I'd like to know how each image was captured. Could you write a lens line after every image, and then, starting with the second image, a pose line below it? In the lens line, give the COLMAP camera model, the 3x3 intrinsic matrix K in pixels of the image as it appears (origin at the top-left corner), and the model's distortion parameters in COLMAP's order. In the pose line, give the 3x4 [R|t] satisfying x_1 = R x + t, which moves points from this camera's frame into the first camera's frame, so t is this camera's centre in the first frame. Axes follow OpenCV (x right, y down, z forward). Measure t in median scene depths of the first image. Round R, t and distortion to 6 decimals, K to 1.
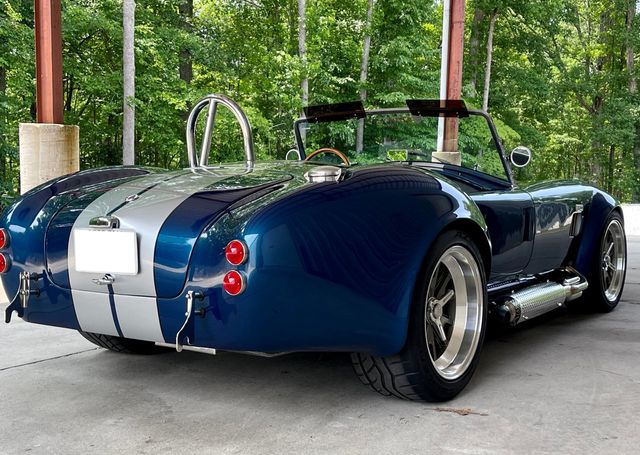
lens RADIAL K [[867.1, 0, 322.1], [0, 867.1, 229.4], [0, 0, 1]] dist [0.075393, 0.000000]
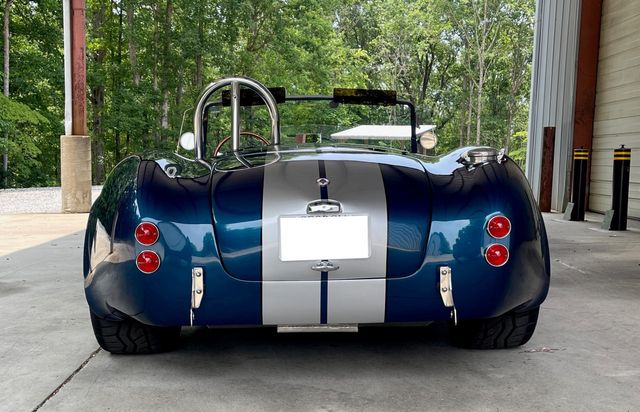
lens RADIAL K [[806.5, 0, 317.6], [0, 806.5, 206.4], [0, 0, 1]] dist [0.056008, 0.000000]
pose [[0.810562, -0.045799, 0.583859, -0.745626], [0.047684, 0.998789, 0.012149, -0.018784], [-0.583708, 0.017993, 0.811764, 0.263841]]
